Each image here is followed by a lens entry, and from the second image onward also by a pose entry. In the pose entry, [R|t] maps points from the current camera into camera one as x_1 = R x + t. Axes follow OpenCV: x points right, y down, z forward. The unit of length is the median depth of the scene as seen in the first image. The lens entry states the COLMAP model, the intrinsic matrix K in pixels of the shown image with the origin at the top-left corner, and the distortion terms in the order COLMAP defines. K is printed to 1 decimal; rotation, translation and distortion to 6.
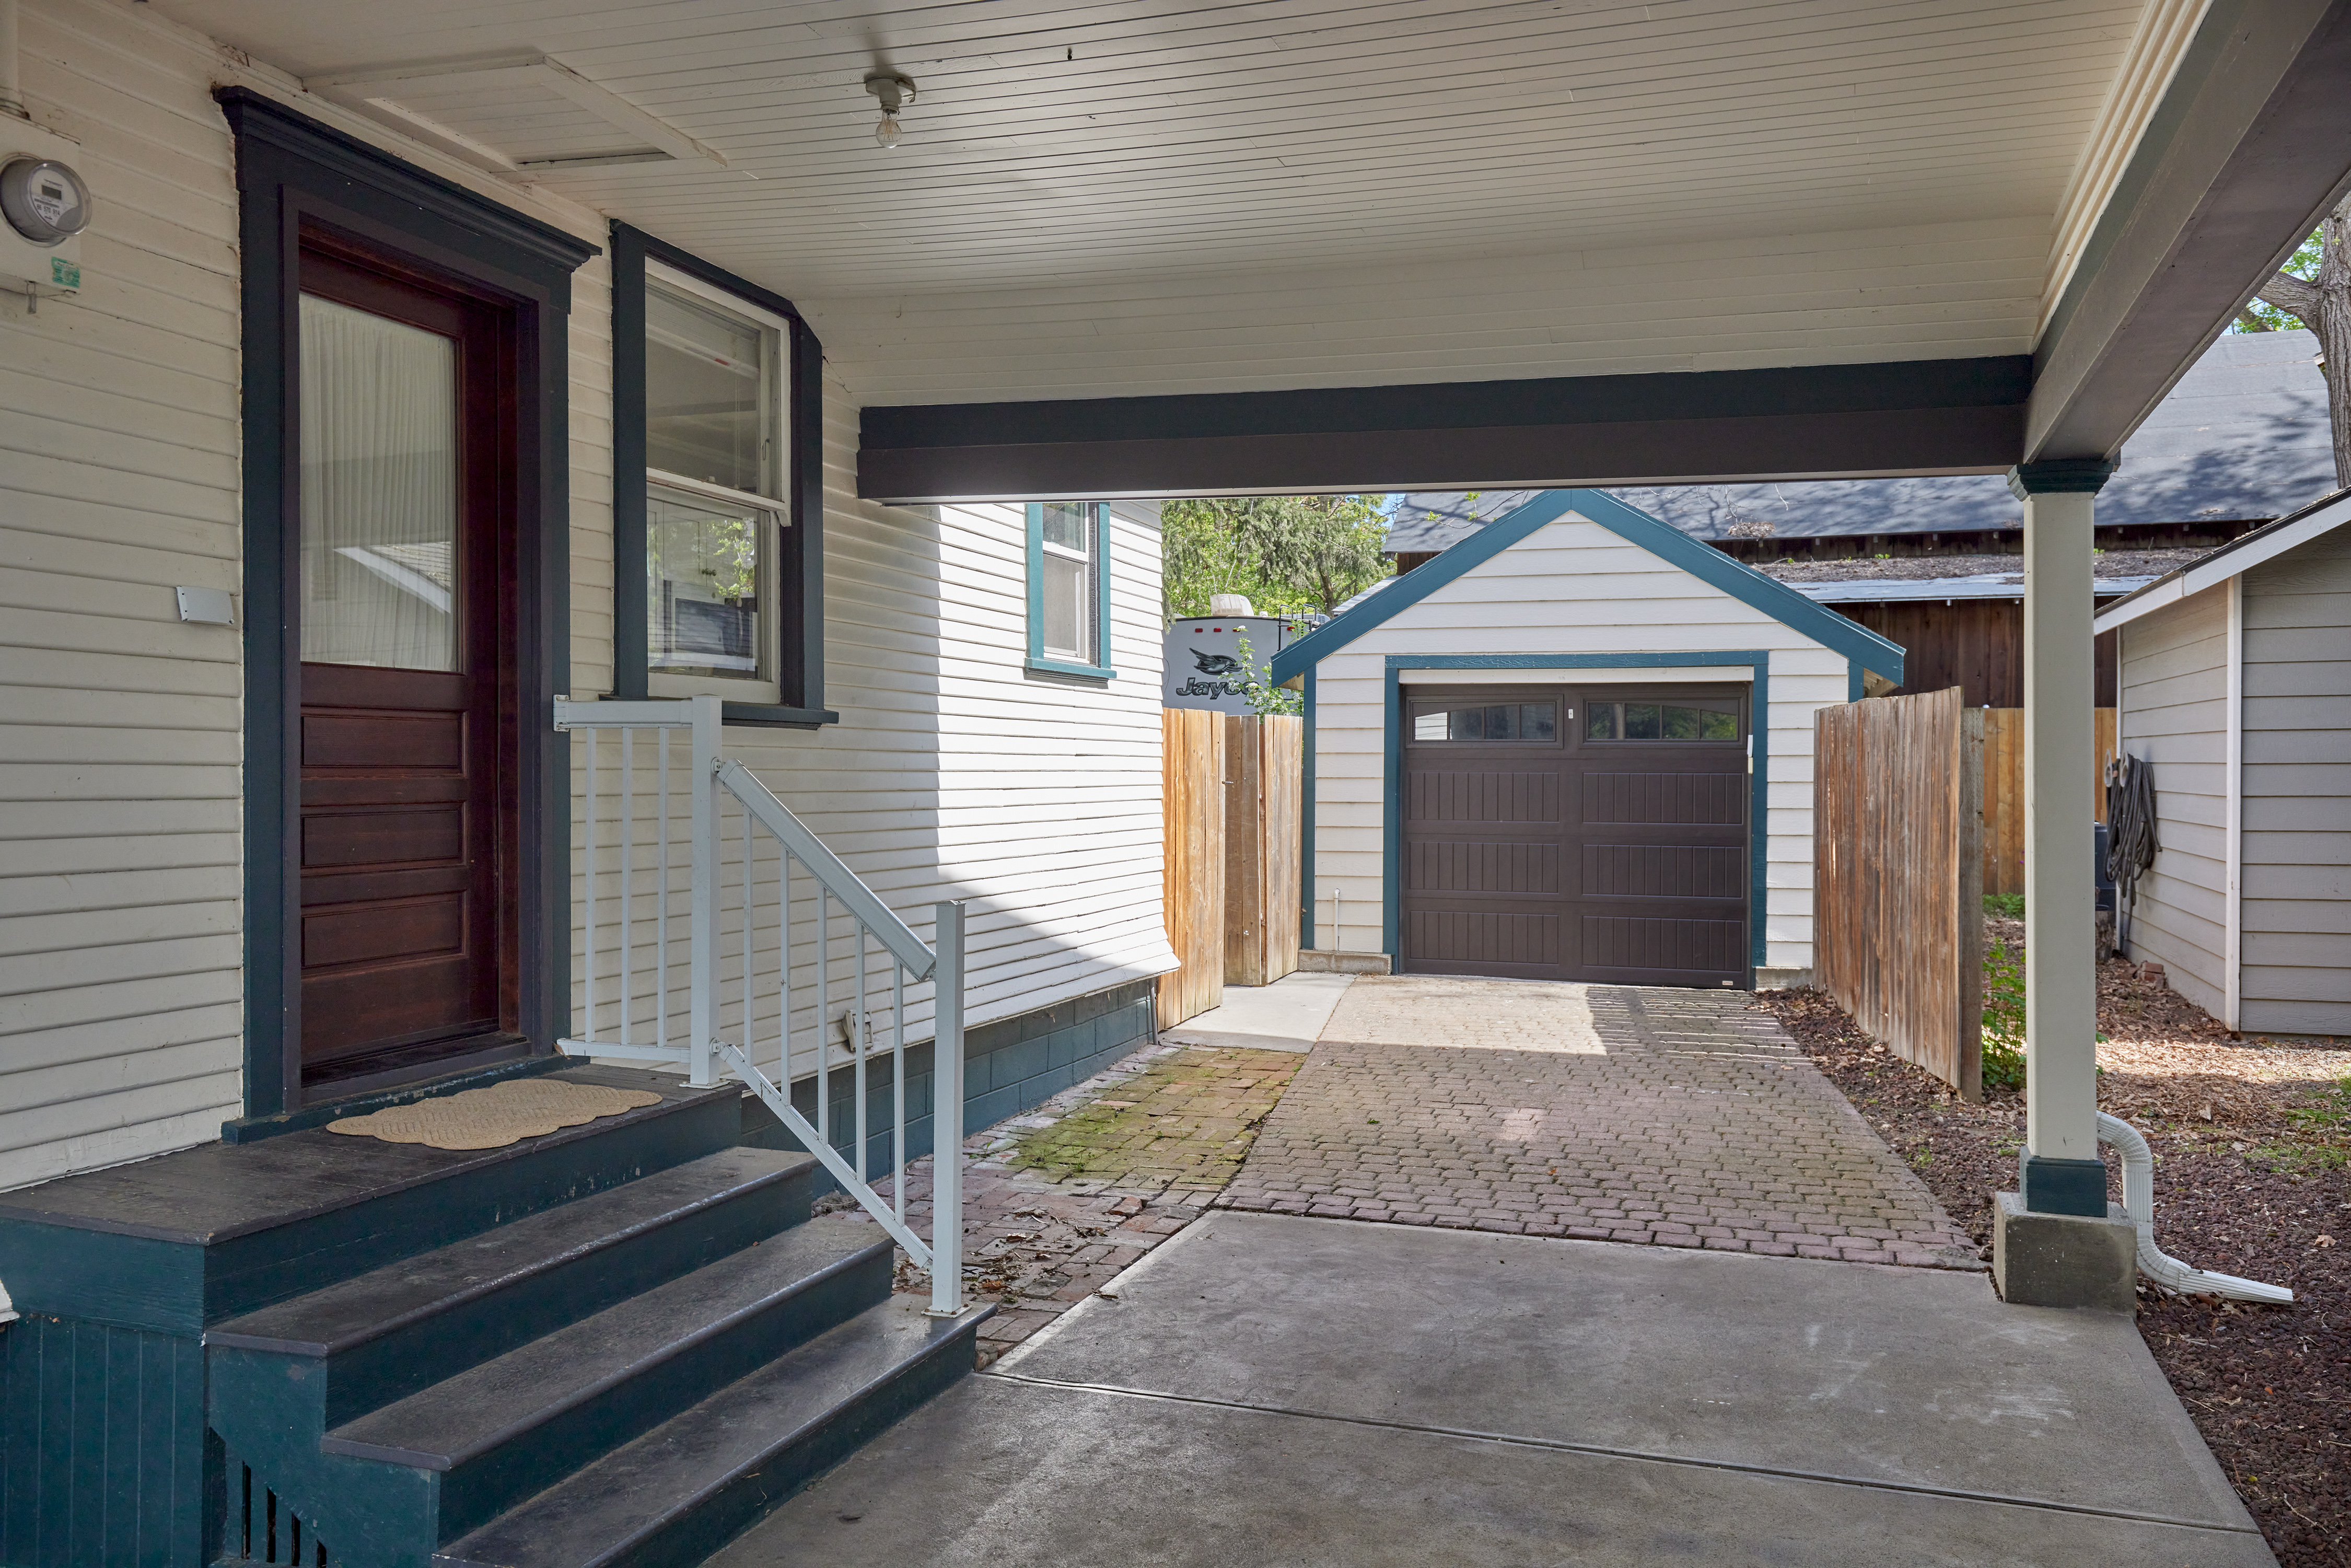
lens RADIAL K [[1894.2, 0, 1172.0], [0, 1894.2, 789.0], [0, 0, 1]] dist [-0.010556, -0.000410]
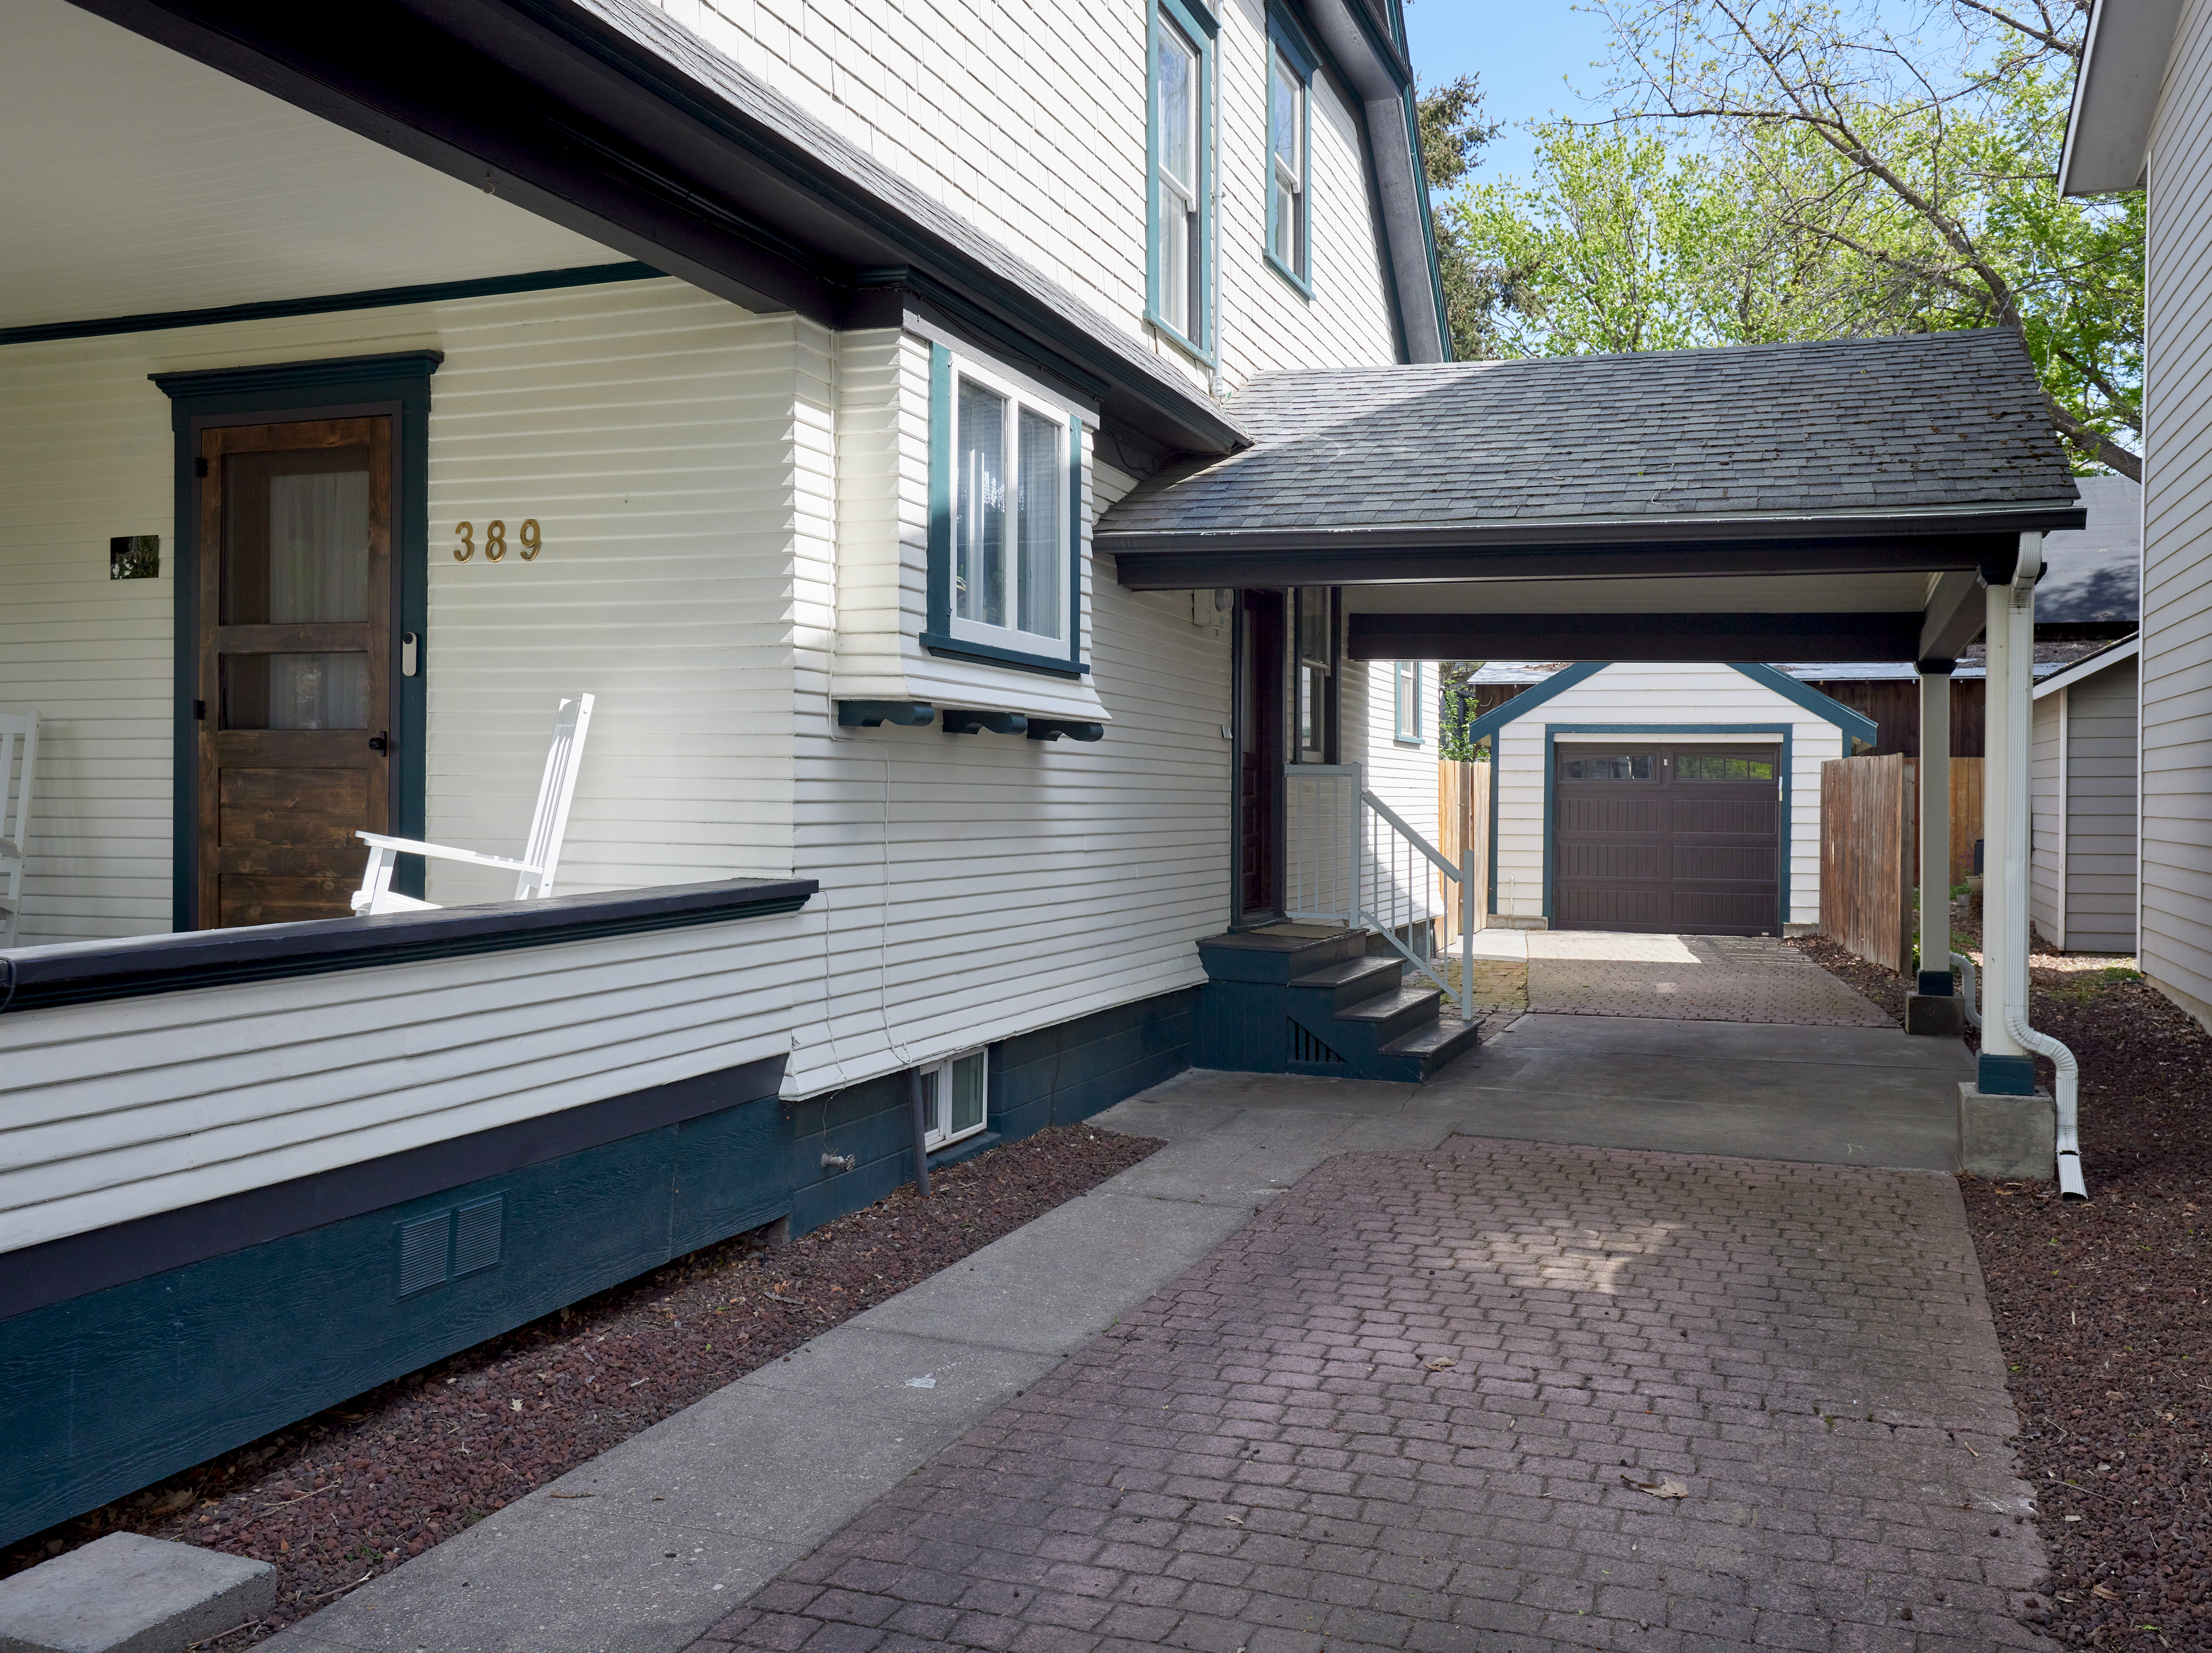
lens RADIAL K [[2008.5, 0, 1109.7], [0, 2008.5, 819.9], [0, 0, 1]] dist [-0.050697, 0.000000]
pose [[0.999935, 0.004871, -0.010267, -0.248730], [-0.004882, 0.999988, -0.000971, 0.012369], [0.010262, 0.001021, 0.999947, -0.705758]]
